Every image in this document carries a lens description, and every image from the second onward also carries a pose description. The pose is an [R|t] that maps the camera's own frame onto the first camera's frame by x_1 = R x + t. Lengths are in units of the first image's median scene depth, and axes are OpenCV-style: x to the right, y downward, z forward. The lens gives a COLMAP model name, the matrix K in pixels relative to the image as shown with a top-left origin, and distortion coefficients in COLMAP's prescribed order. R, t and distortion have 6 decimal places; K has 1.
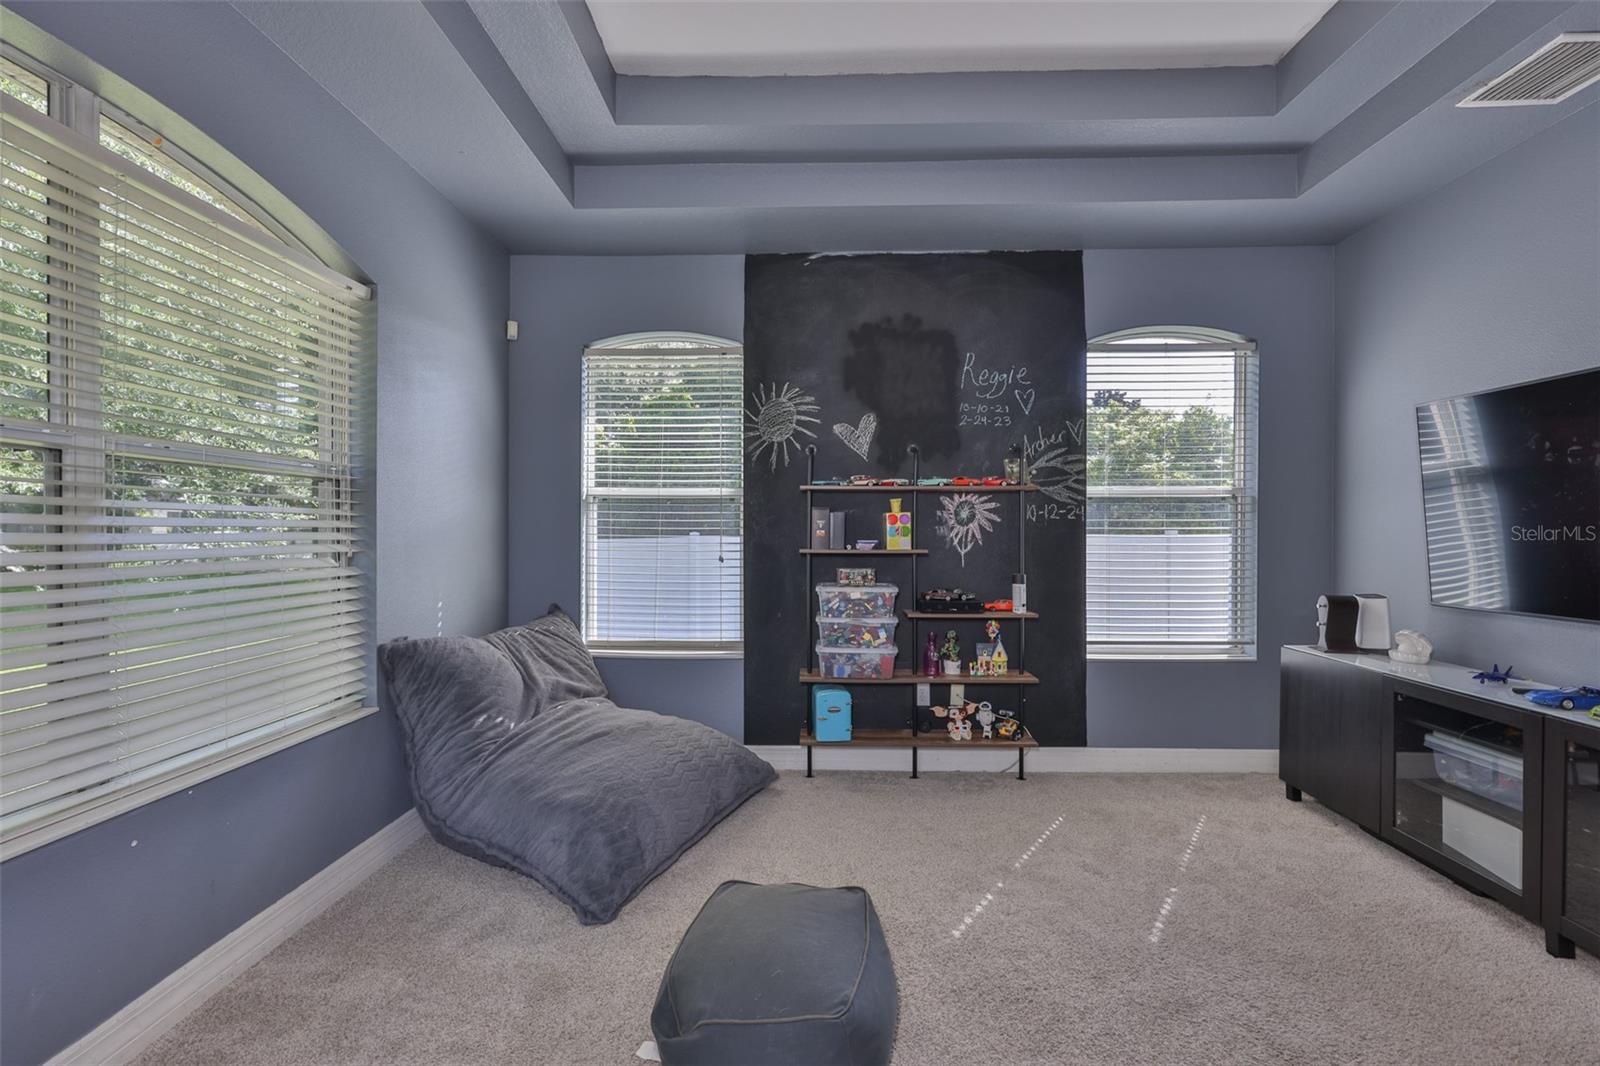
lens RADIAL K [[677.8, 0, 799.3], [0, 677.8, 537.9], [0, 0, 1]] dist [0.002173, 0.000120]
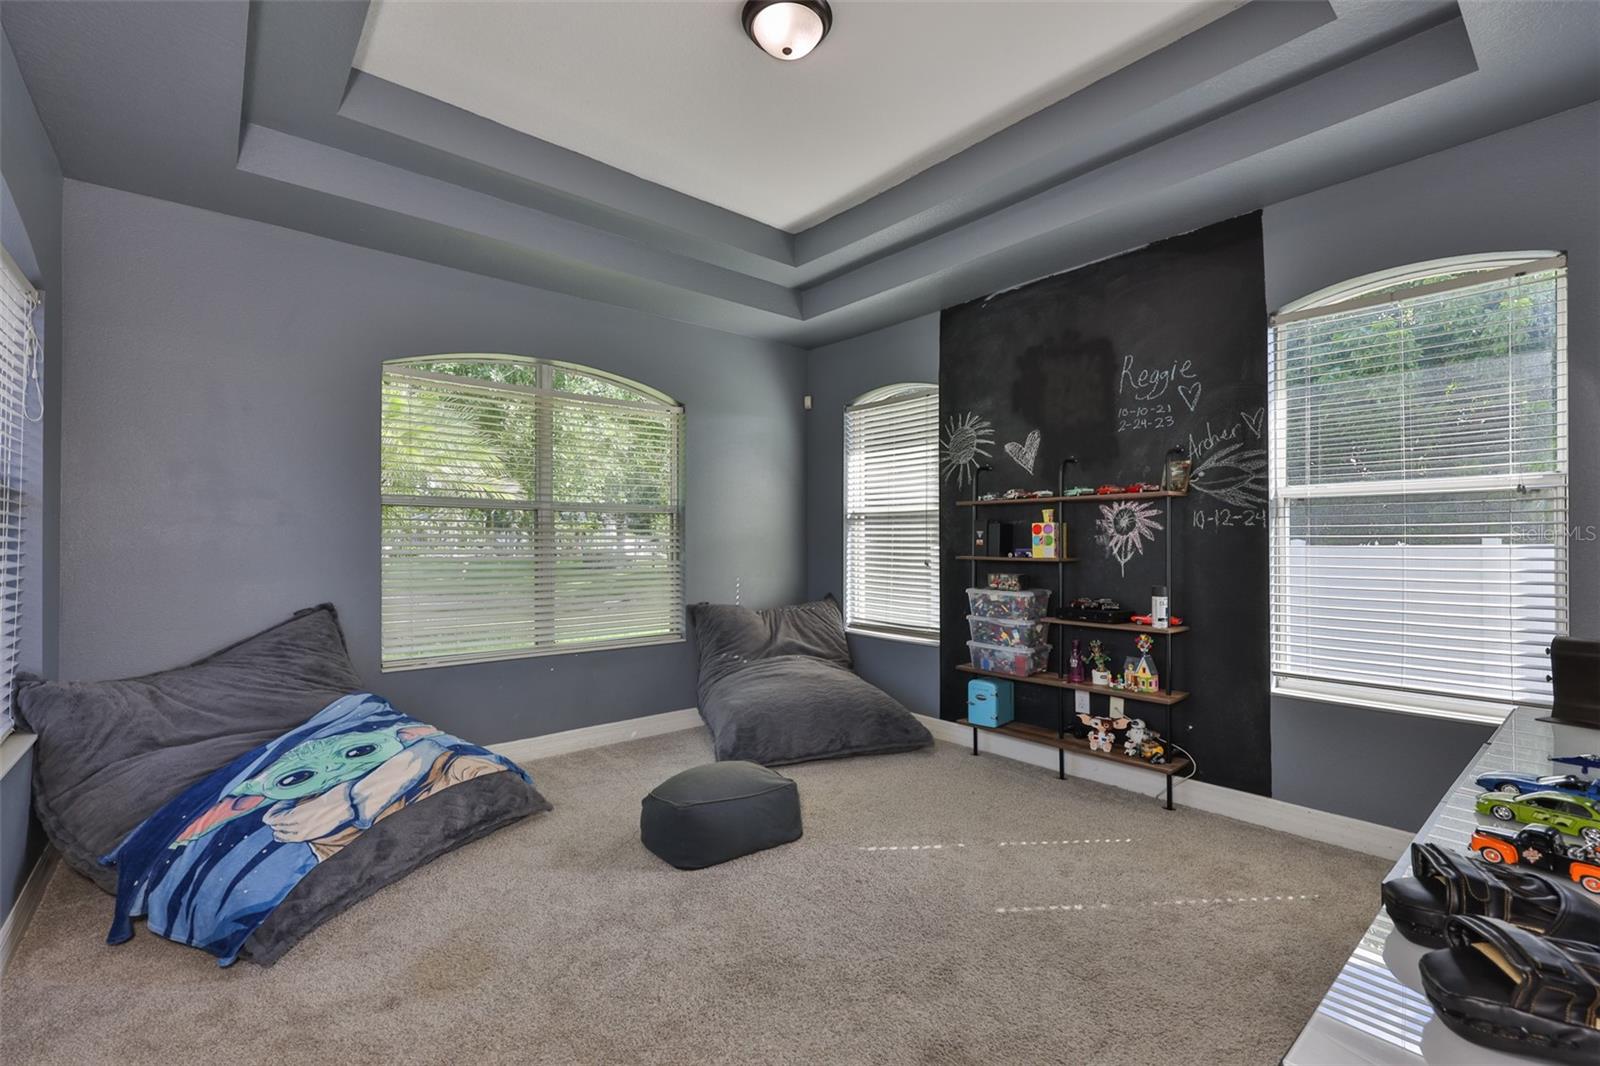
lens RADIAL K [[686.2, 0, 788.9], [0, 686.2, 541.9], [0, 0, 1]] dist [0.002167, 0.000107]
pose [[0.667930, -0.000070, -0.744224, 0.659893], [-0.004477, 0.999982, -0.004112, -0.001378], [0.744210, 0.006078, 0.667918, -0.011240]]
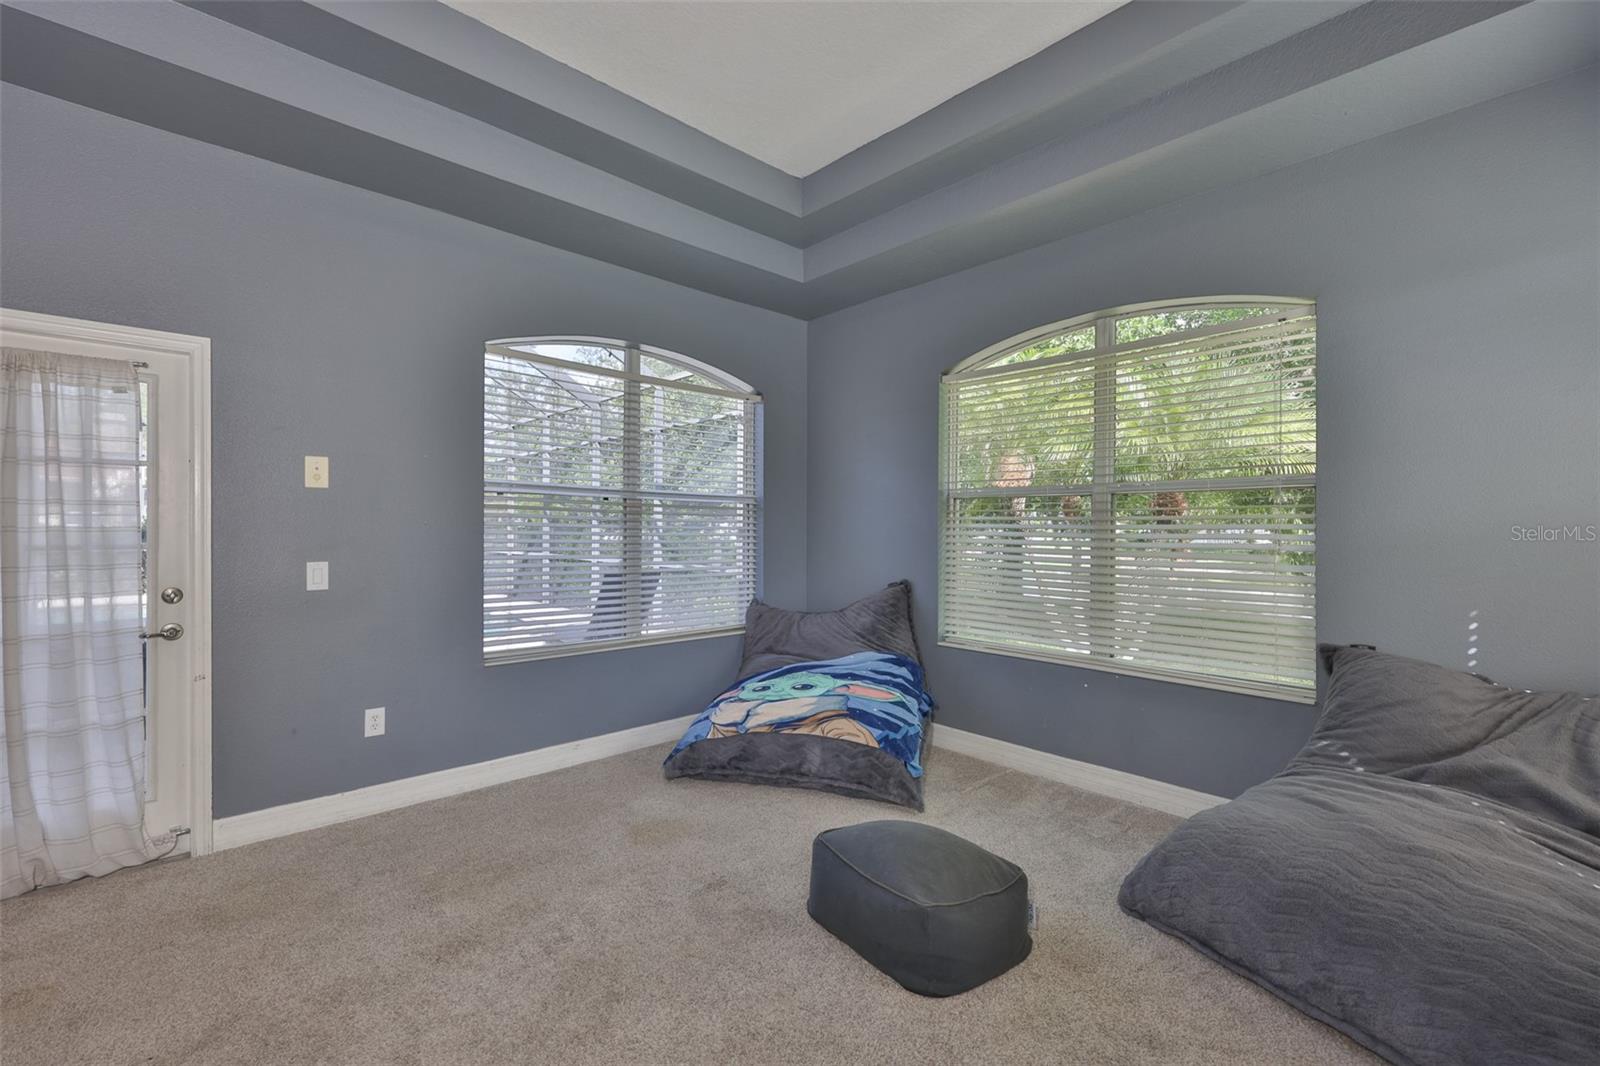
lens RADIAL K [[677.8, 0, 799.3], [0, 677.8, 537.9], [0, 0, 1]] dist [0.002173, 0.000120]
pose [[-0.711198, 0.006417, -0.702963, 0.488228], [-0.007888, 0.999823, 0.017107, -0.009735], [0.702948, 0.017711, -0.711021, 0.850414]]
